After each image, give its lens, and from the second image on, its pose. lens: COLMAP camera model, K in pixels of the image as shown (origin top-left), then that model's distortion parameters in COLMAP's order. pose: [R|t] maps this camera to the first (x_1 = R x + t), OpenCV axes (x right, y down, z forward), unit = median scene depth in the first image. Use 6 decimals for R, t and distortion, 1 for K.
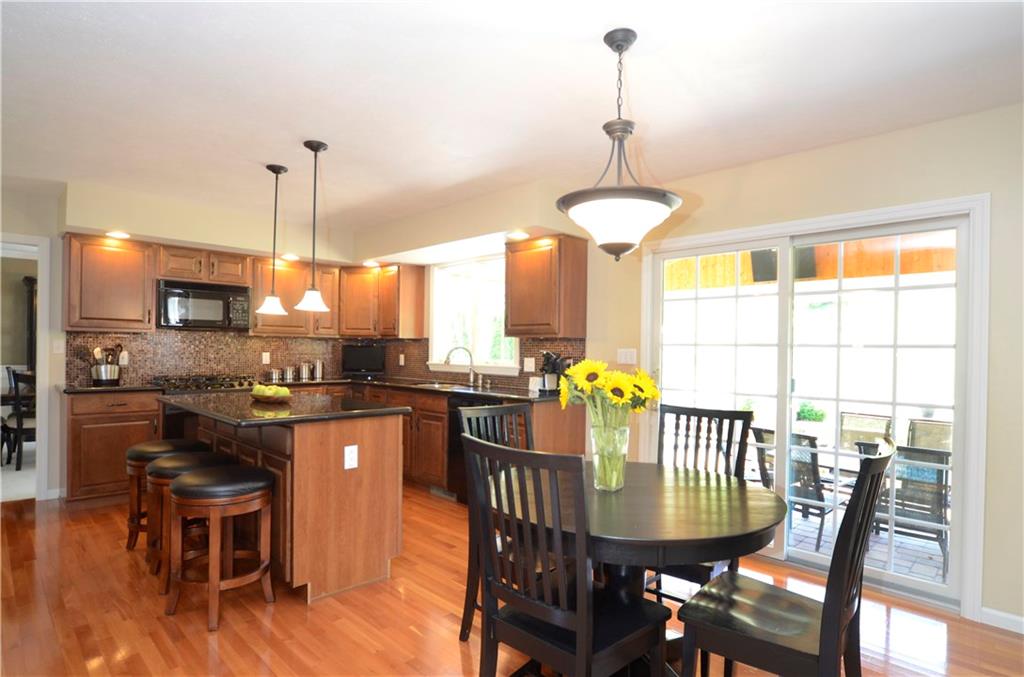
lens RADIAL K [[565.2, 0, 500.9], [0, 565.2, 353.9], [0, 0, 1]] dist [-0.003675, -0.001952]
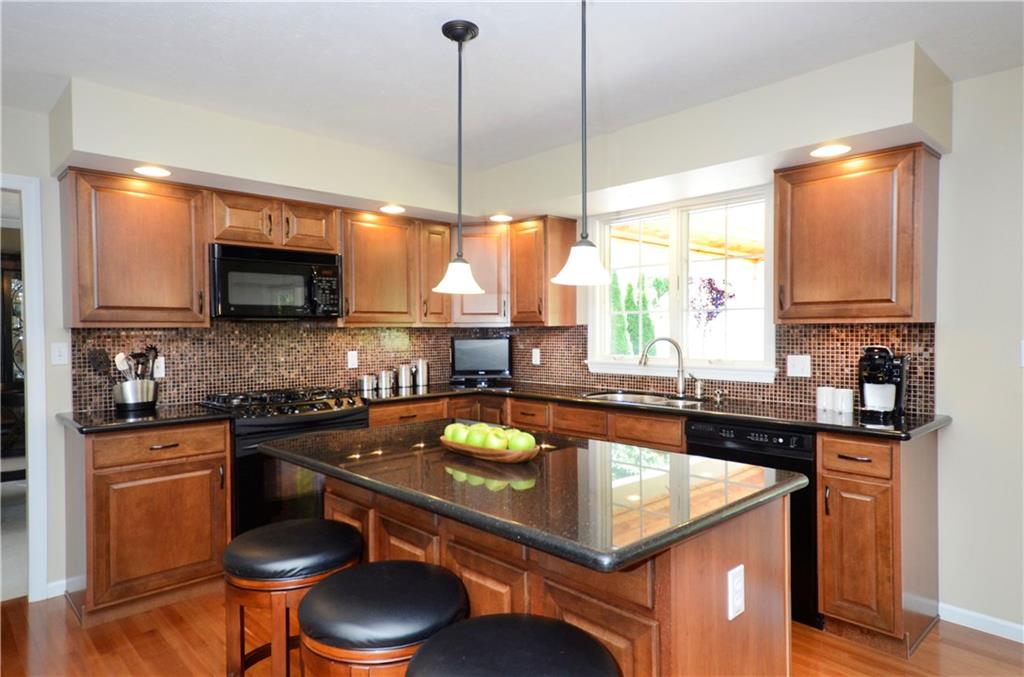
lens RADIAL K [[627.6, 0, 487.0], [0, 627.6, 347.3], [0, 0, 1]] dist [0.038356, 0.000389]
pose [[0.999474, -0.020571, -0.025064, -0.280274], [0.021093, 0.999563, 0.020731, -0.023660], [0.024627, -0.021249, 0.999471, 0.288991]]
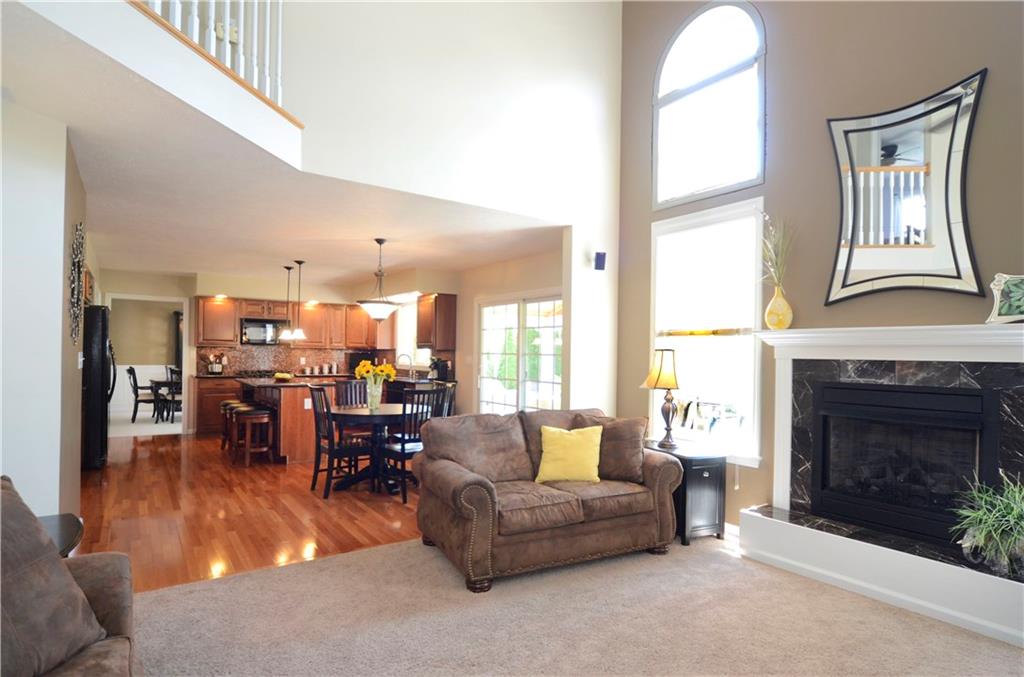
lens RADIAL K [[565.2, 0, 500.9], [0, 565.2, 353.9], [0, 0, 1]] dist [-0.003675, -0.001952]
pose [[0.985901, -0.000482, -0.167331, 0.546792], [-0.000798, 0.999971, -0.007582, -0.000984], [0.167329, 0.007609, 0.985872, -0.689934]]
